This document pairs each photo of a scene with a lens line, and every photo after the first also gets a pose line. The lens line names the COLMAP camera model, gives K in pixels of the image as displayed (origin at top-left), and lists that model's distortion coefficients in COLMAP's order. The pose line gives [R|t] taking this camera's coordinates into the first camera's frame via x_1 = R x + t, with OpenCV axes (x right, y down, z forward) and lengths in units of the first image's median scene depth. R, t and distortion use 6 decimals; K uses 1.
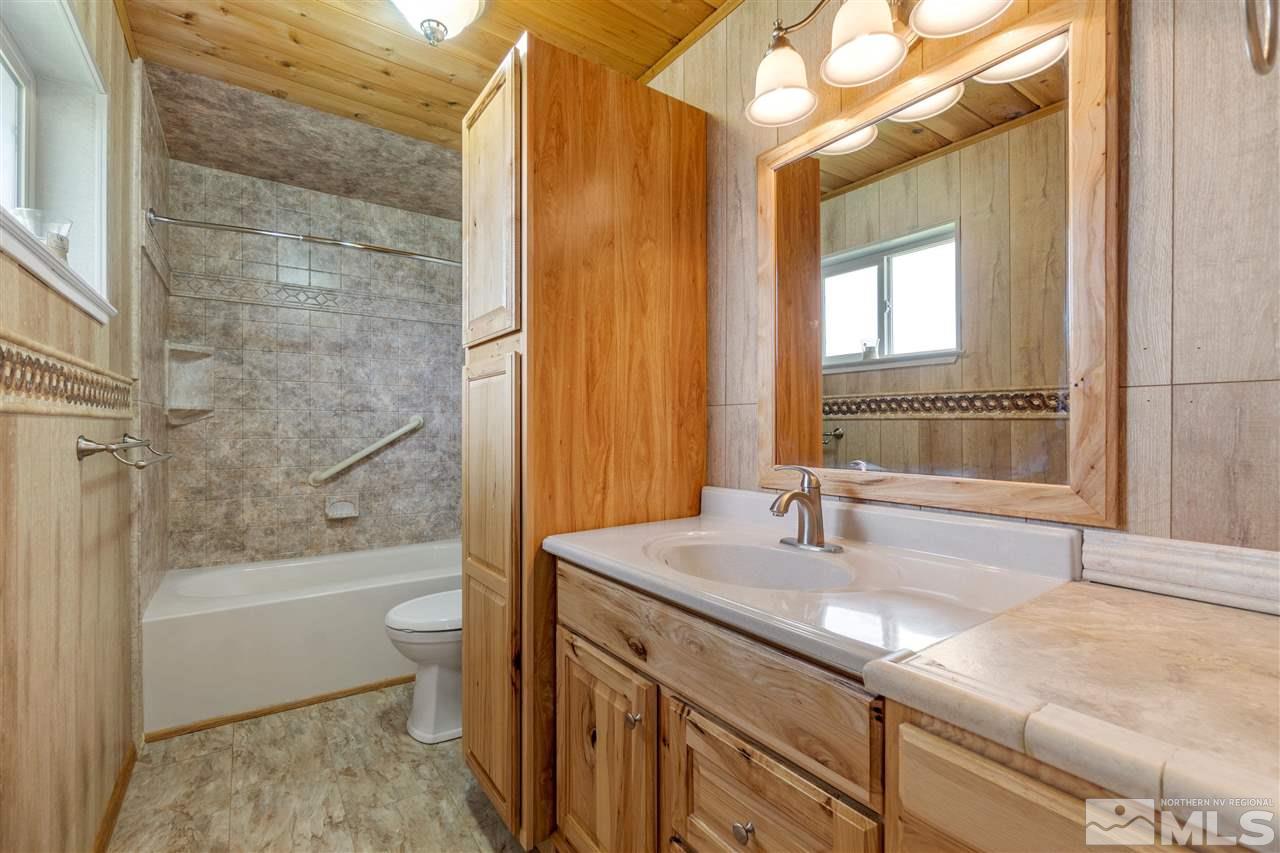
lens RADIAL K [[557.9, 0, 633.5], [0, 557.9, 430.1], [0, 0, 1]] dist [-0.000346, -0.000366]
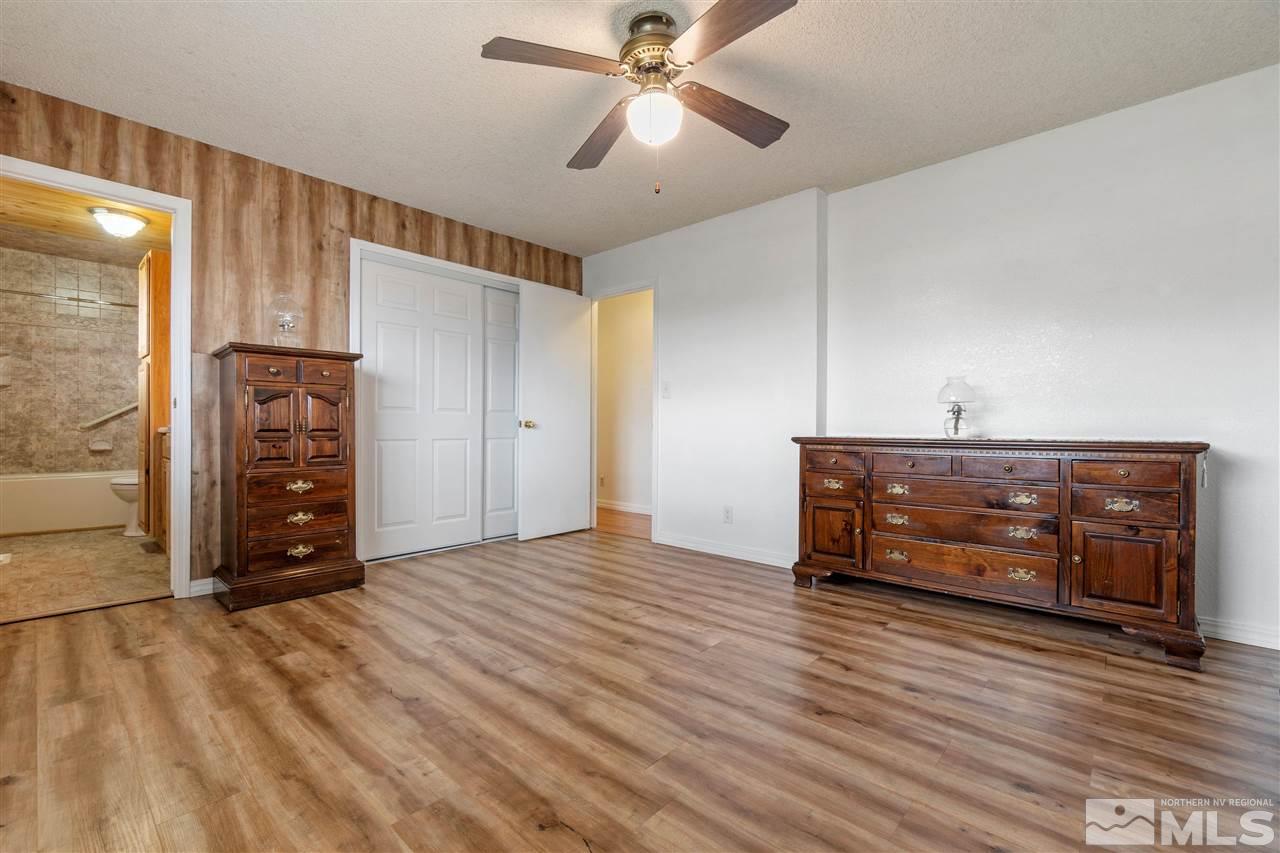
lens RADIAL K [[549.6, 0, 639.5], [0, 549.6, 429.1], [0, 0, 1]] dist [-0.004148, -0.000666]
pose [[0.974570, 0.002235, 0.224074, 0.749469], [-0.002225, 0.999997, -0.000299, 0.091901], [-0.224074, -0.000208, 0.974572, -1.059510]]
